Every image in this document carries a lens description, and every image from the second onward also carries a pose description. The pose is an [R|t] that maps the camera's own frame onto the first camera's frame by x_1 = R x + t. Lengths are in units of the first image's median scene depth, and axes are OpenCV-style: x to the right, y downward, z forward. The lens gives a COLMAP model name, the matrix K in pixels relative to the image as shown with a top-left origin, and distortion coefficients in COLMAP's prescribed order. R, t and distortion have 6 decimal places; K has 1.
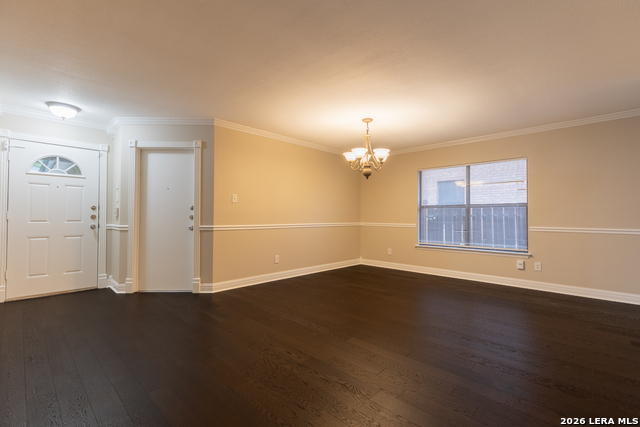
lens RADIAL K [[286.3, 0, 323.5], [0, 286.3, 212.0], [0, 0, 1]] dist [0.006776, -0.001388]
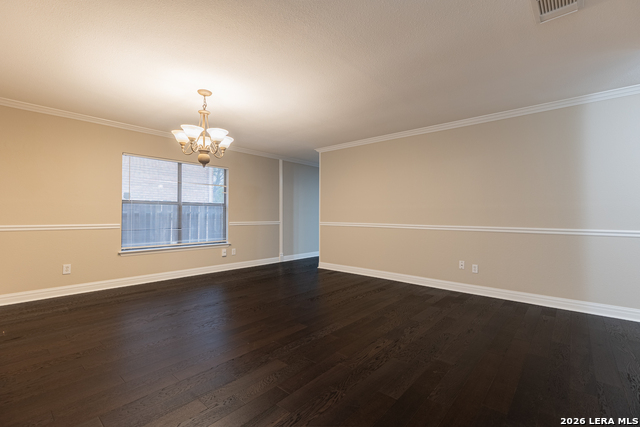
lens RADIAL K [[286.3, 0, 319.0], [0, 286.3, 211.1], [0, 0, 1]] dist [0.006776, -0.001388]
pose [[-0.023396, 0.013628, 0.999633, -0.559577], [-0.018429, 0.999731, -0.014061, 0.011679], [-0.999556, -0.018752, -0.023139, 0.606652]]
